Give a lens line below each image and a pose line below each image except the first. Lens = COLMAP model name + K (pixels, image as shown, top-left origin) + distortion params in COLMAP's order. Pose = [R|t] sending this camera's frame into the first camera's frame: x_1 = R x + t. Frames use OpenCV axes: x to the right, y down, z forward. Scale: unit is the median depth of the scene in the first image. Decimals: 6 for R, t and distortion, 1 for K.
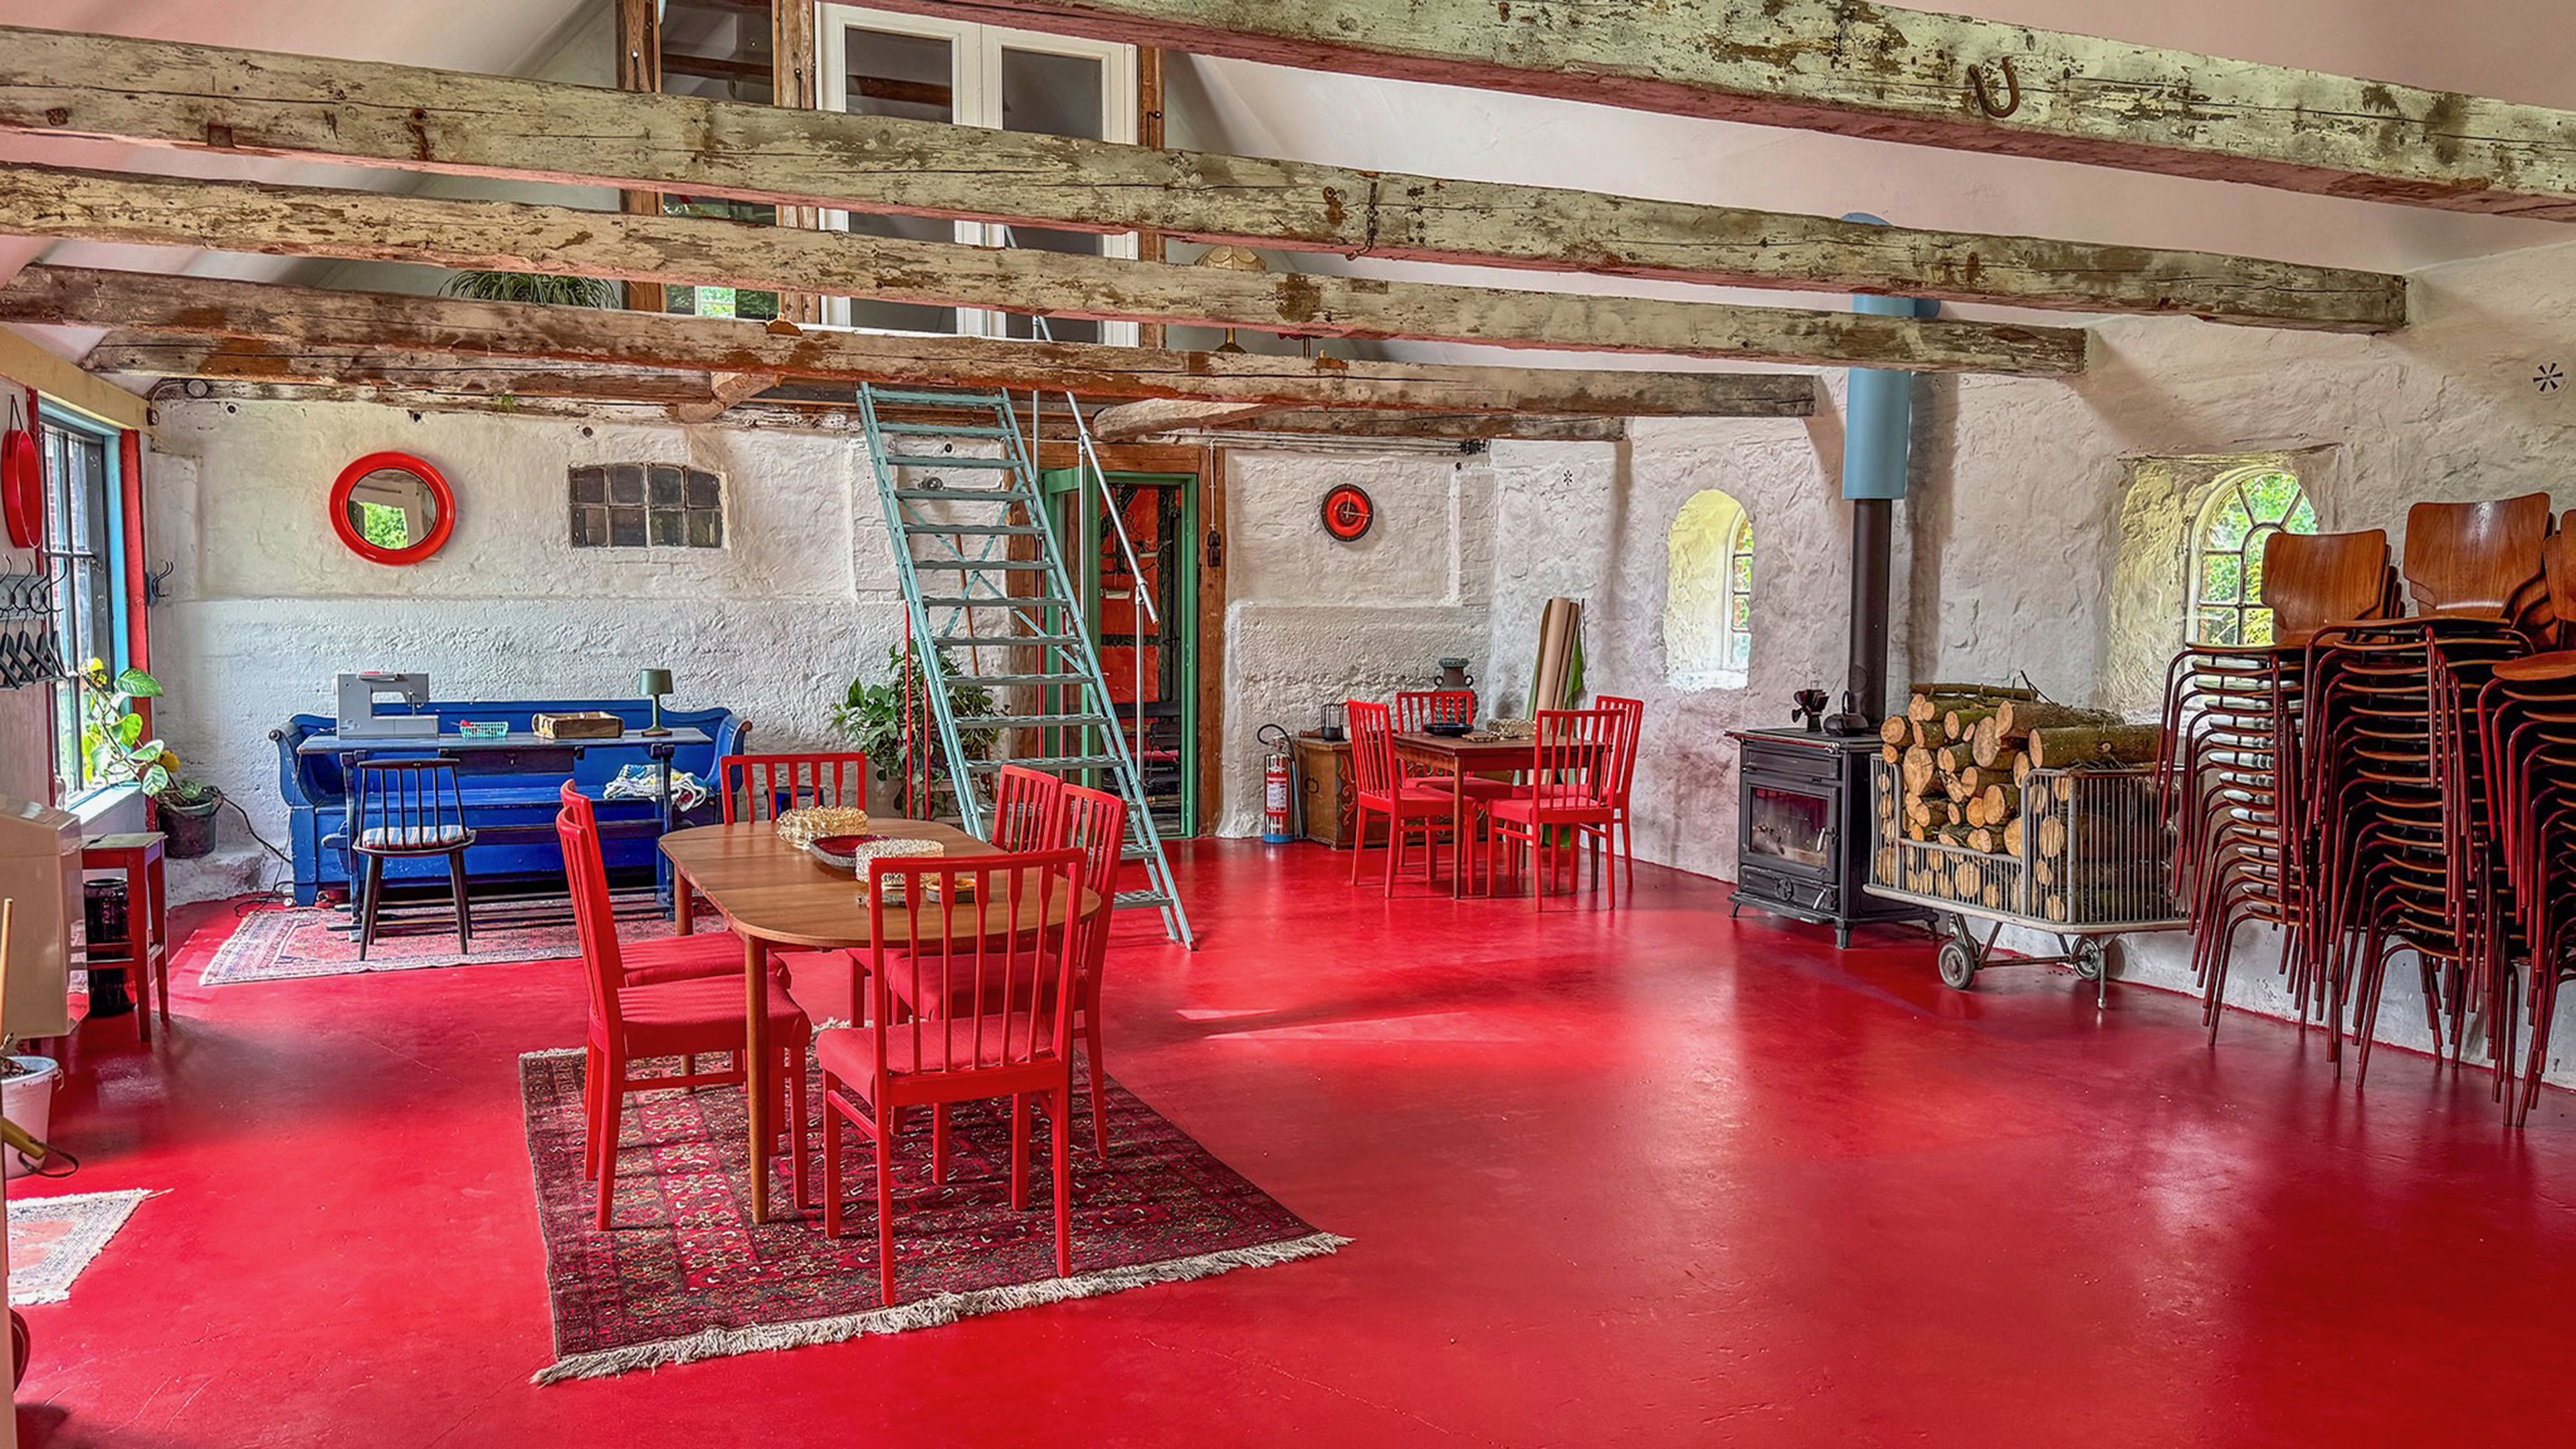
lens RADIAL K [[1840.4, 0, 1288.0], [0, 1840.4, 724.5], [0, 0, 1]] dist [-0.004390, -0.001133]
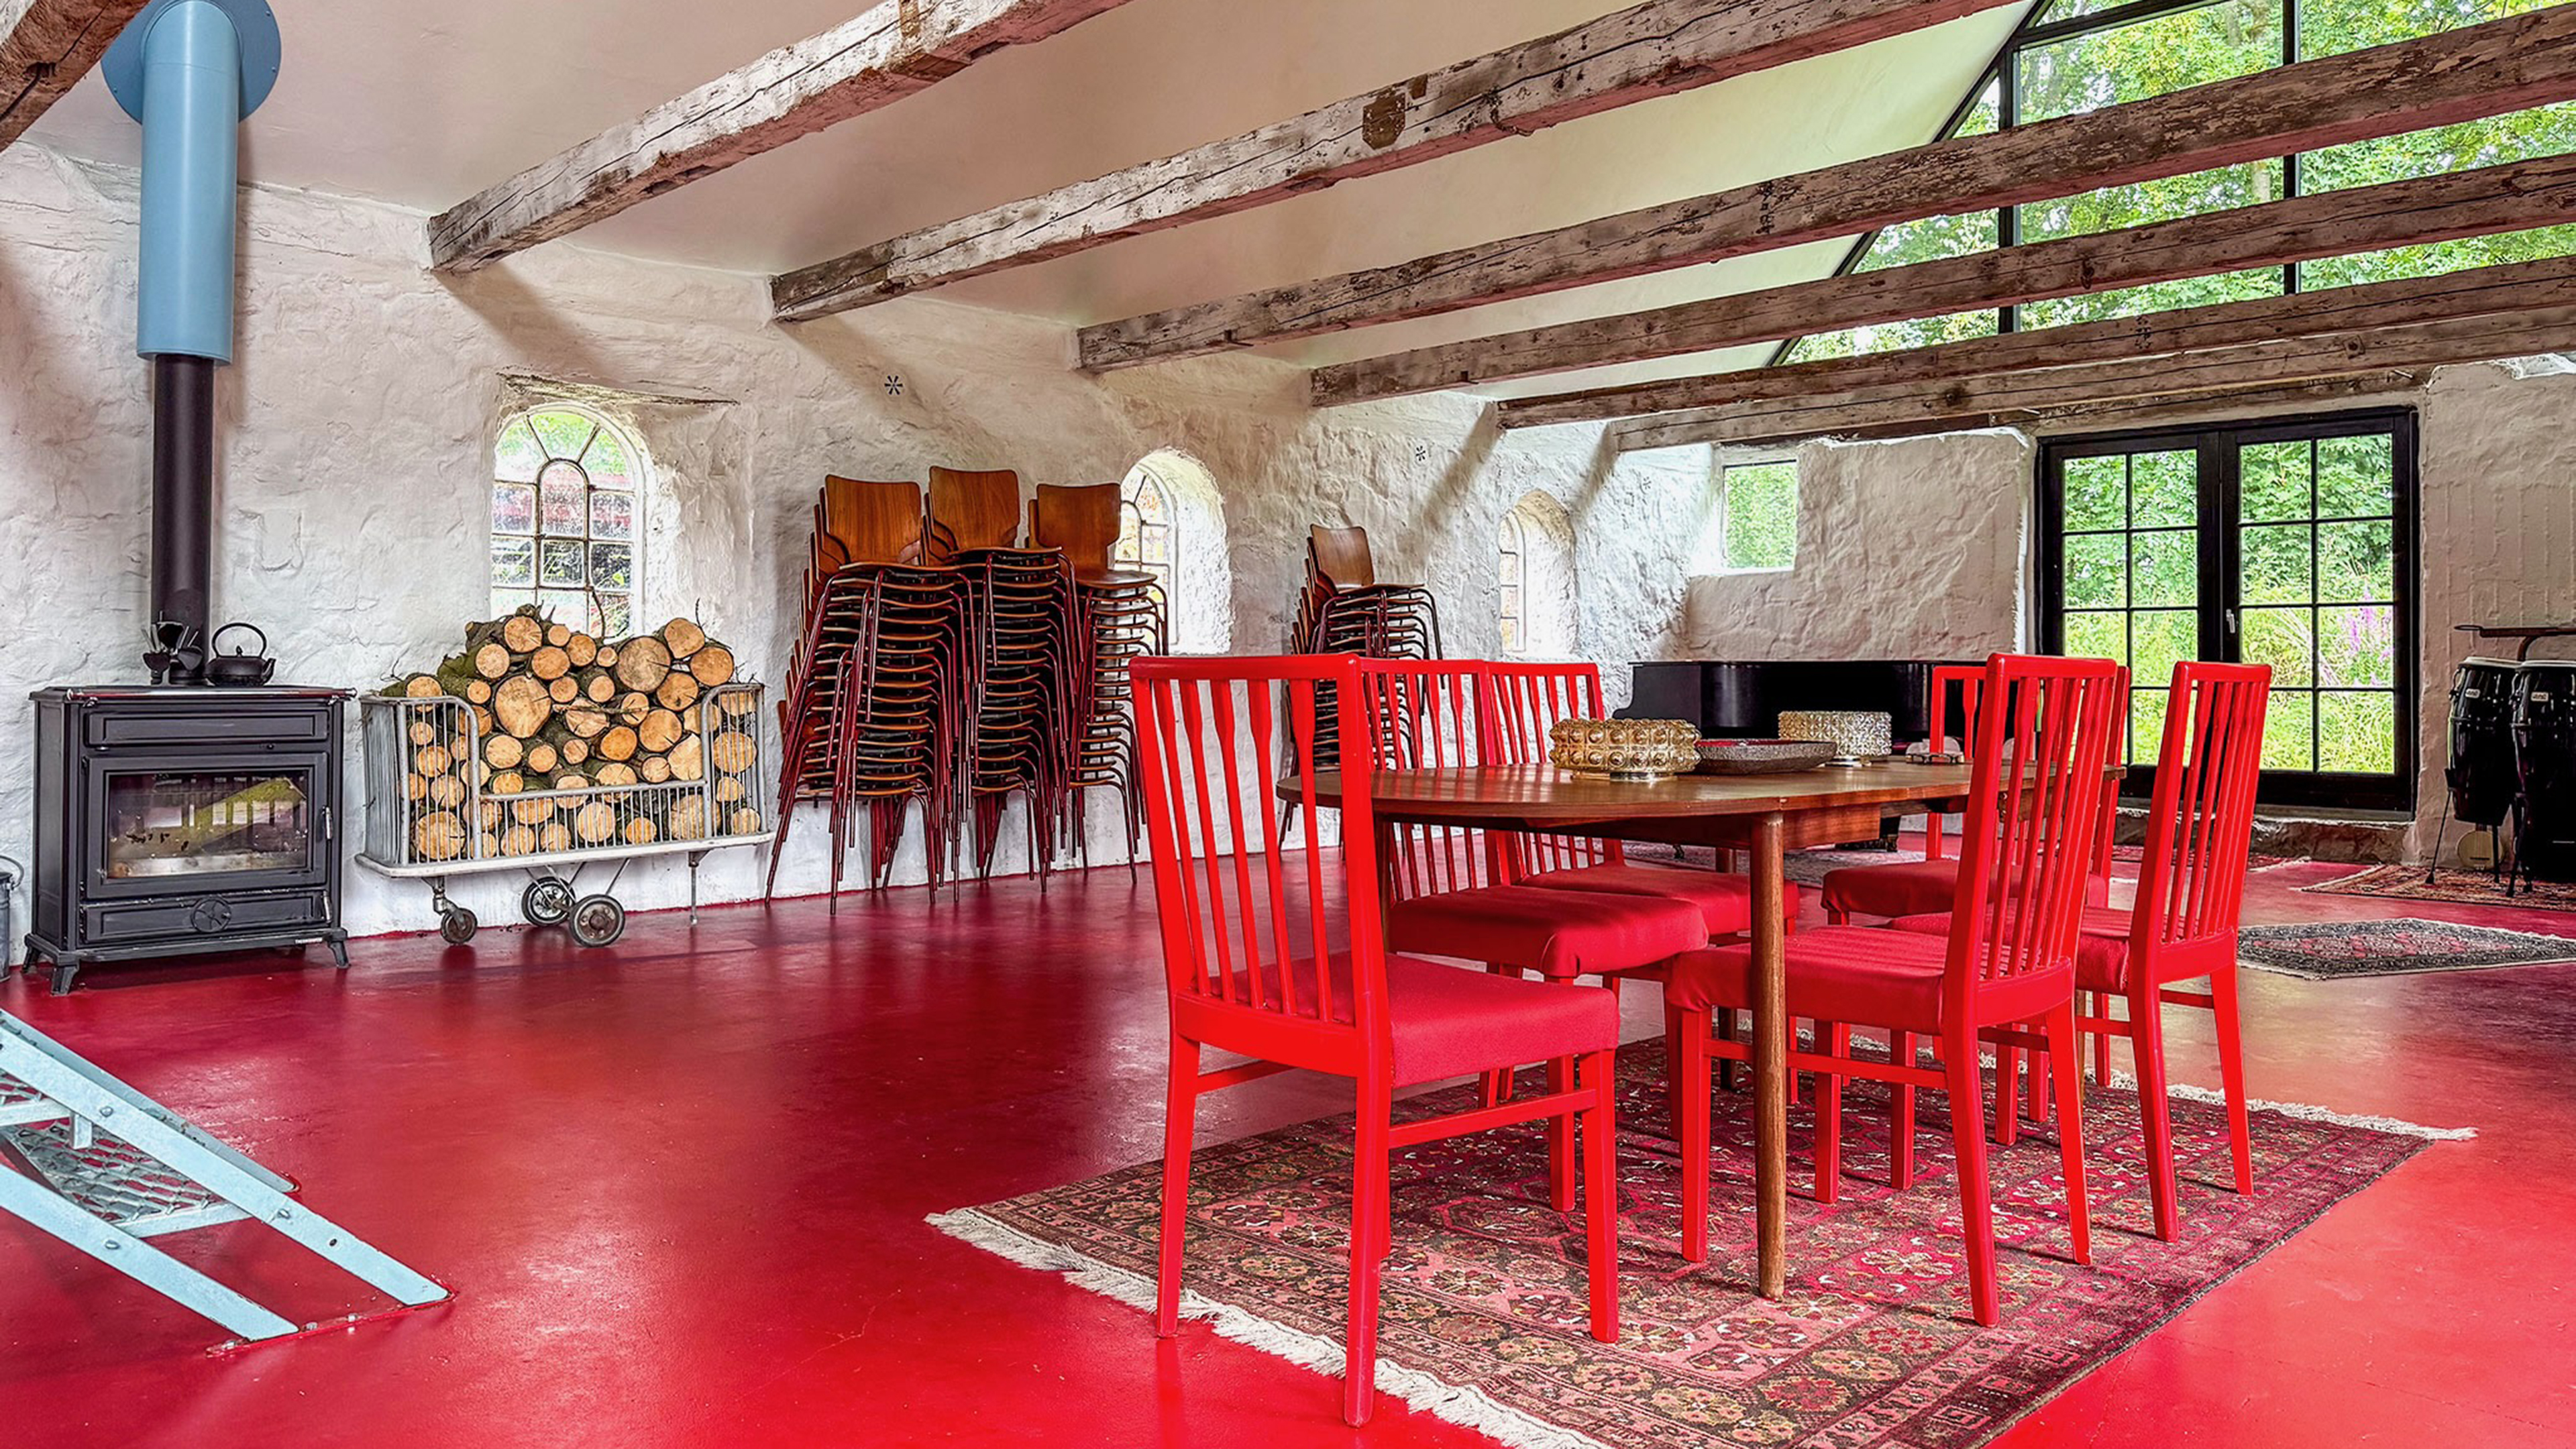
lens RADIAL K [[1840.4, 0, 1288.0], [0, 1840.4, 724.5], [0, 0, 1]] dist [-0.004390, -0.001133]
pose [[-0.388034, -0.031538, 0.921105, -0.597809], [0.061711, 0.996282, 0.060109, 0.003482], [-0.919577, 0.080166, -0.384645, 1.037938]]
